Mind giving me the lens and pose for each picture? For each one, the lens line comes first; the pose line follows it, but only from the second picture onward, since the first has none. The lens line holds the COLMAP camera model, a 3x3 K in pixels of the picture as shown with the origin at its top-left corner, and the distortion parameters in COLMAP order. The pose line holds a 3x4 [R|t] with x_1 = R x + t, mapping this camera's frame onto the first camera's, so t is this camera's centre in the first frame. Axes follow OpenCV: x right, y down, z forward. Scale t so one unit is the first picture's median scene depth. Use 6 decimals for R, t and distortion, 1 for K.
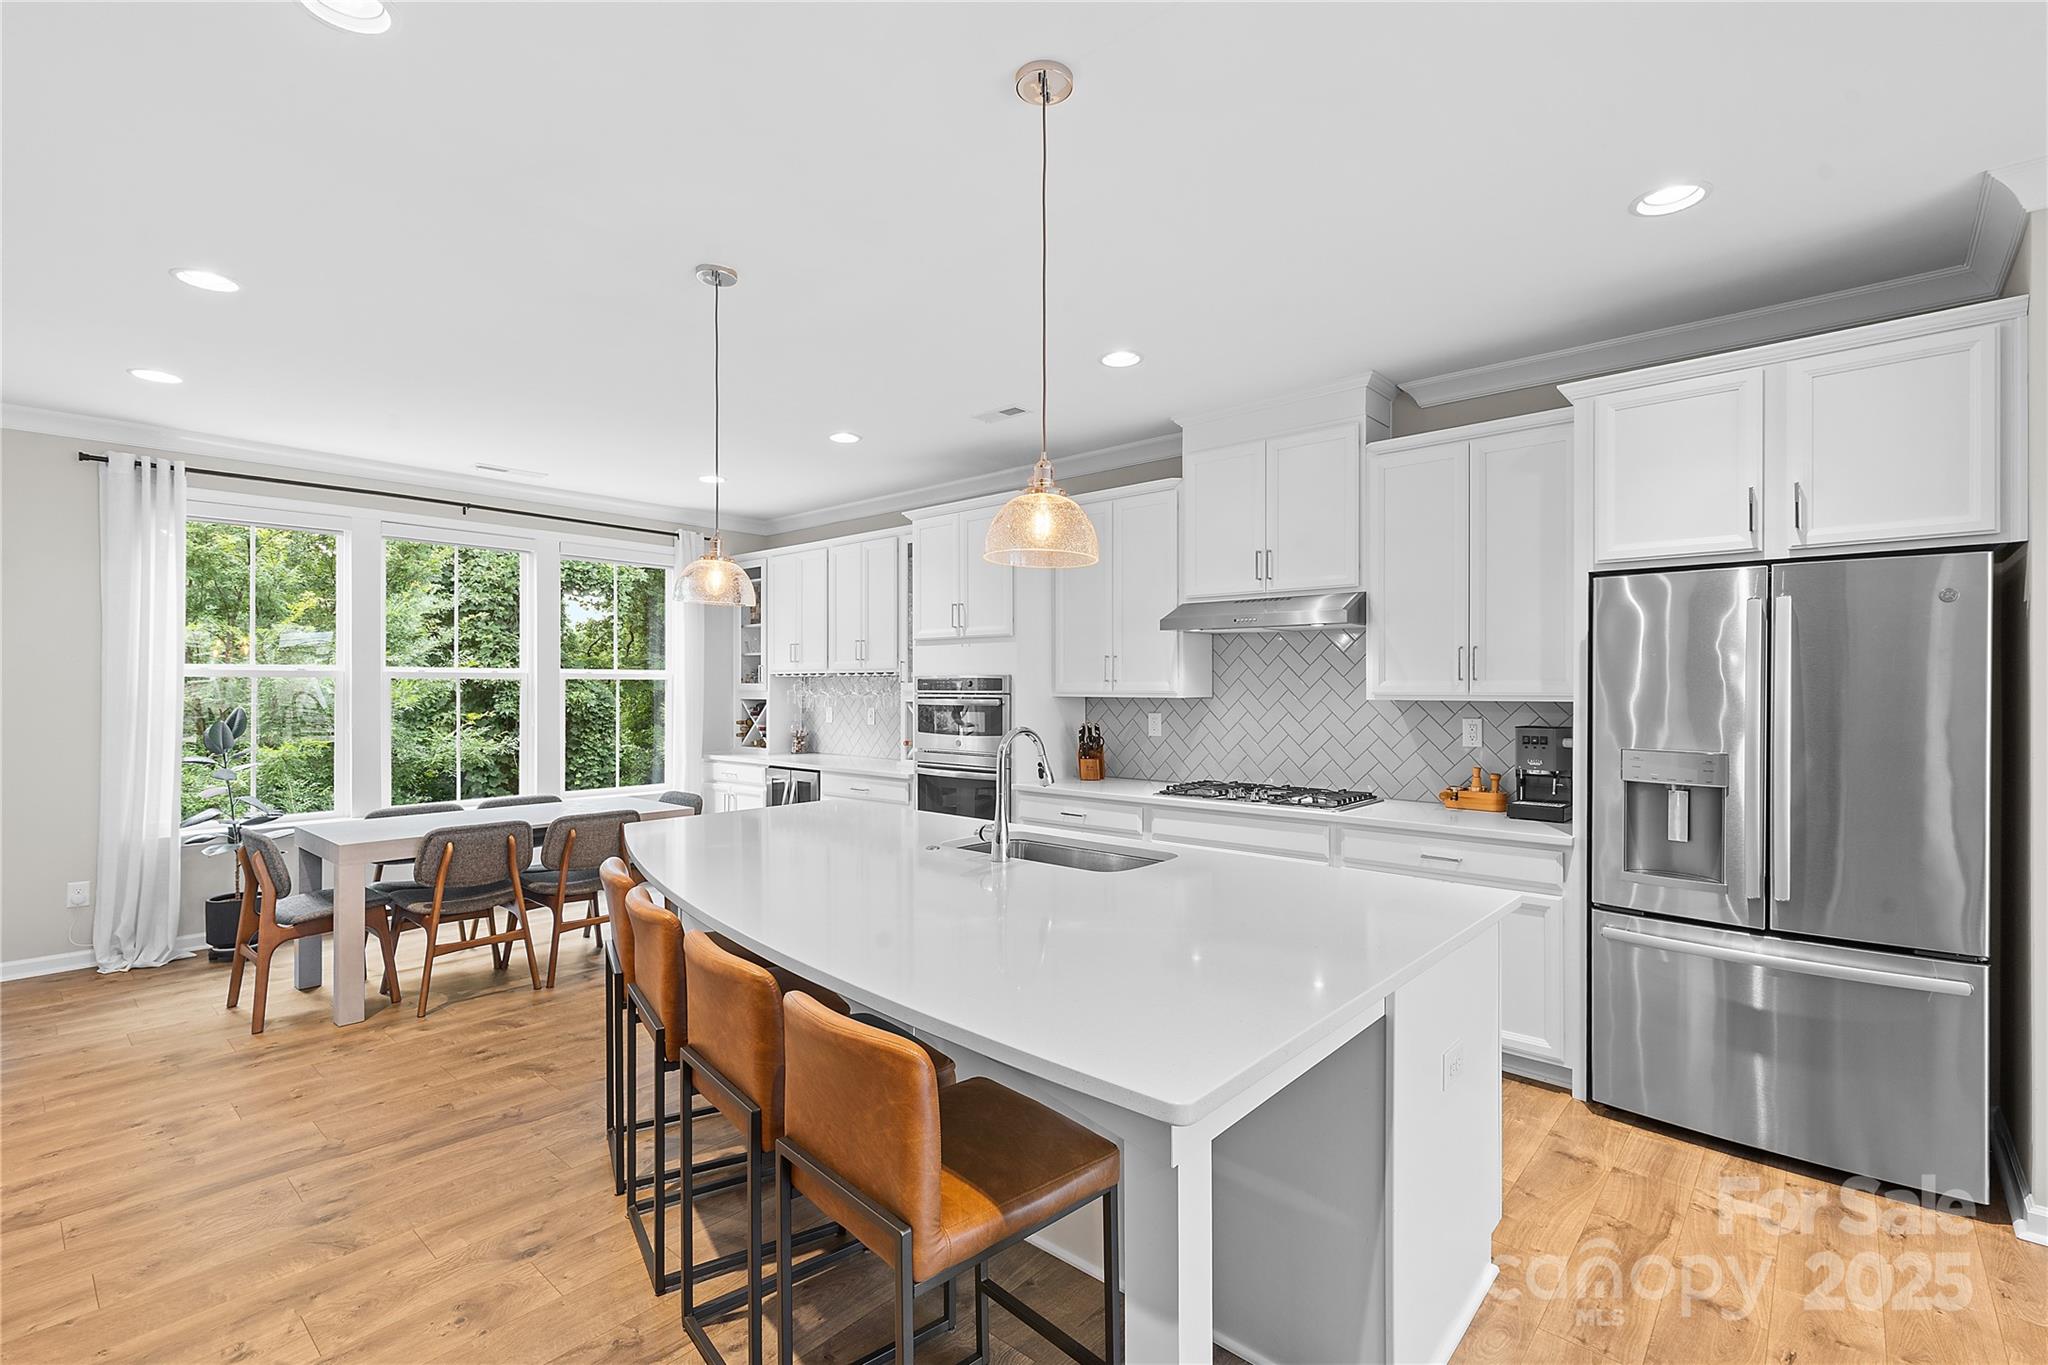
lens RADIAL K [[918.9, 0, 1021.2], [0, 918.9, 687.6], [0, 0, 1]] dist [0.007349, -0.001003]
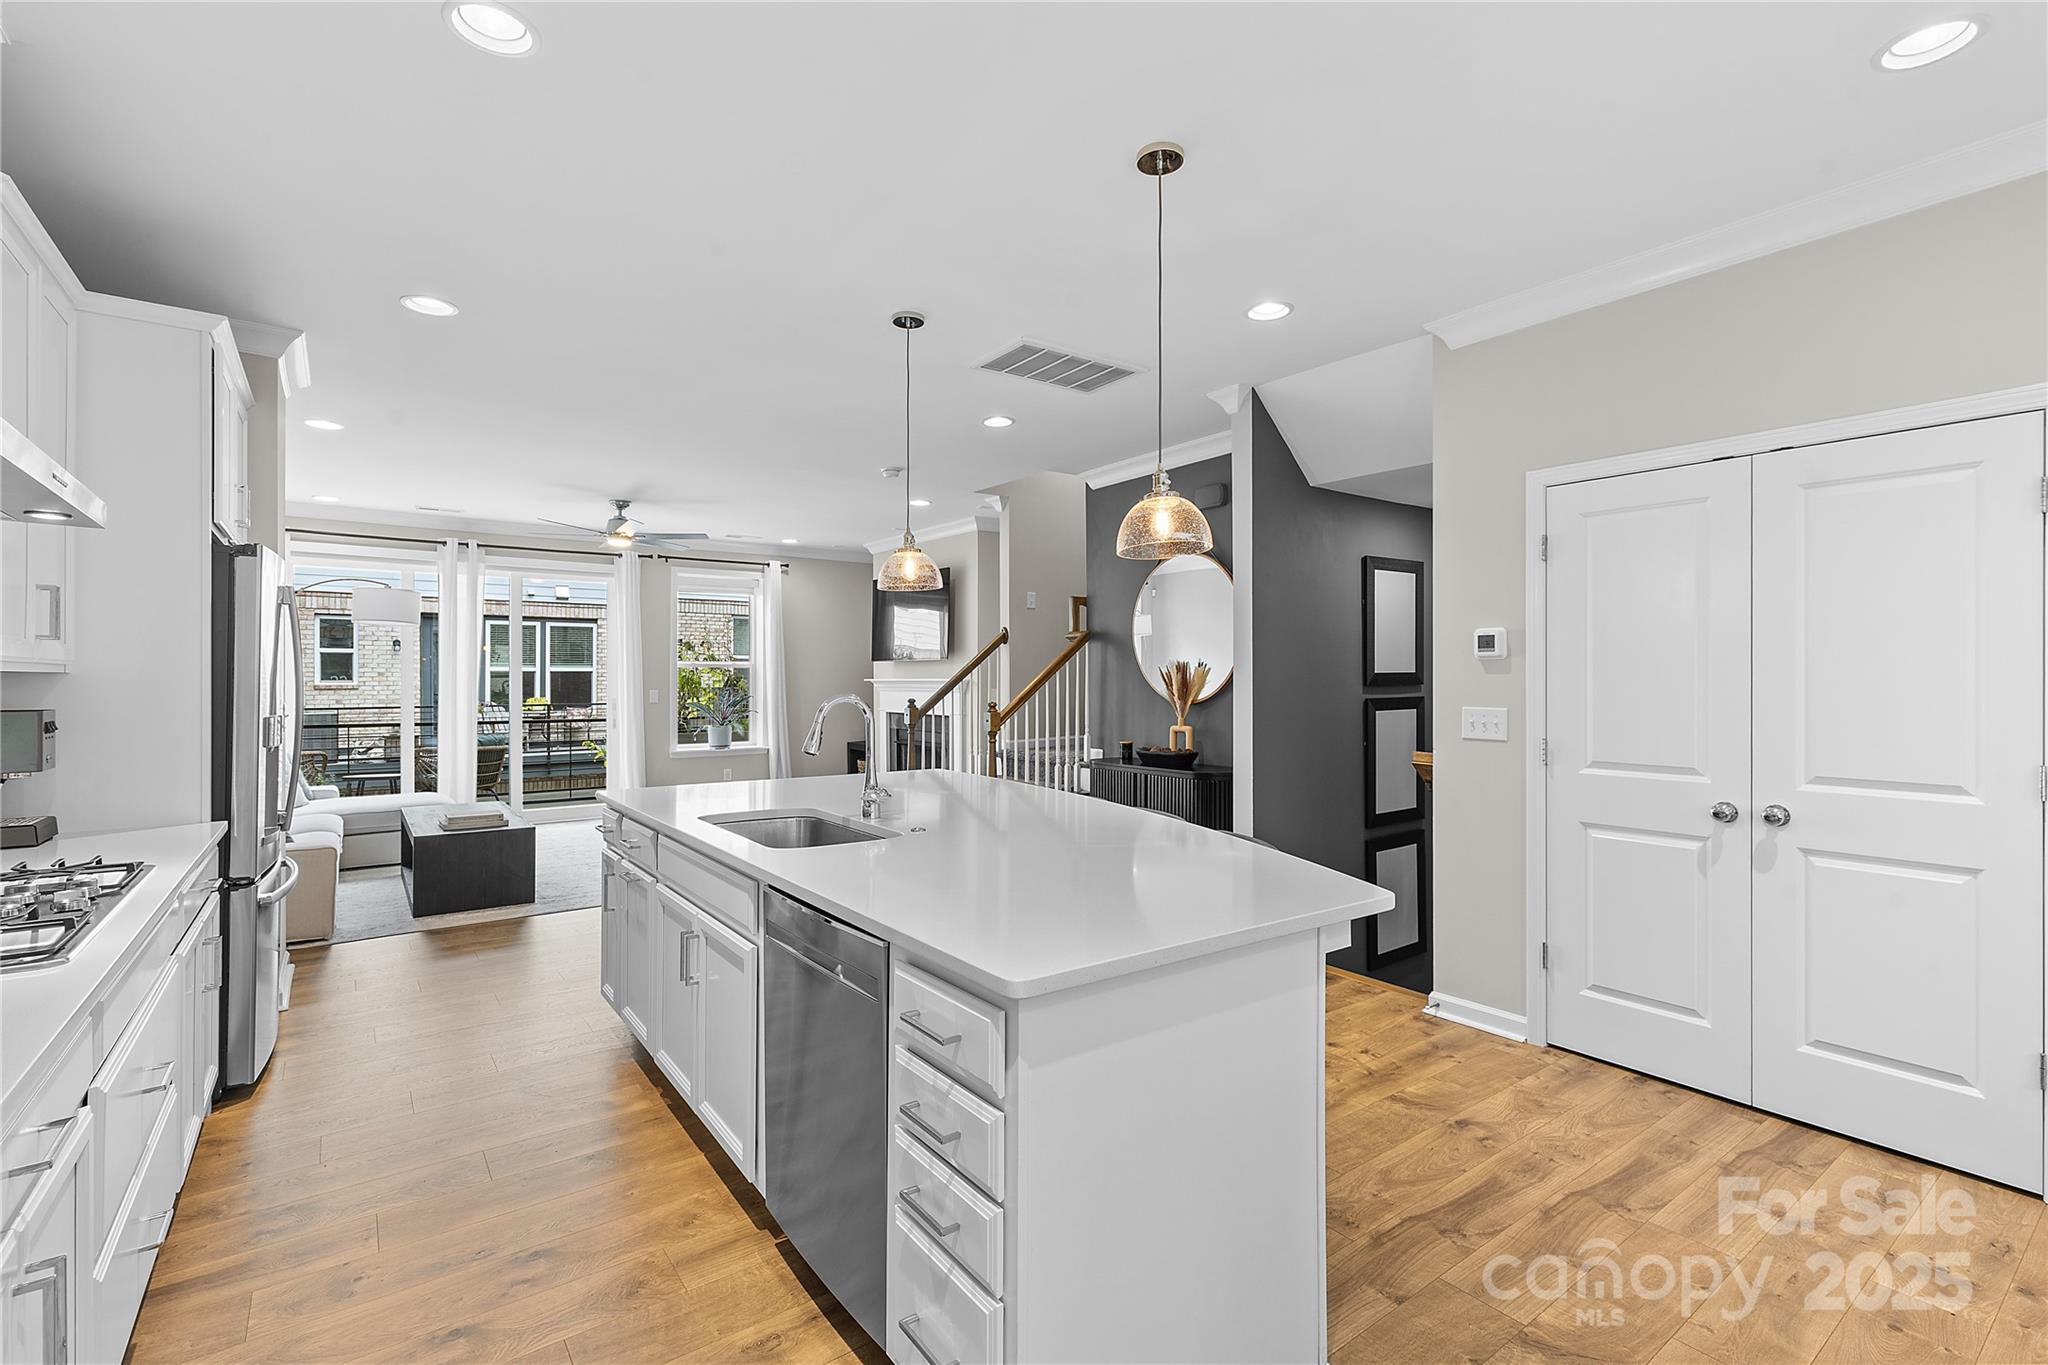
lens RADIAL K [[918.9, 0, 1026.0], [0, 918.9, 678.4], [0, 0, 1]] dist [0.007349, -0.001003]
pose [[-0.979317, -0.000025, 0.202334, -0.231831], [0.000248, 0.999999, 0.001320, 0.013350], [-0.202333, 0.001343, -0.979316, 1.122846]]
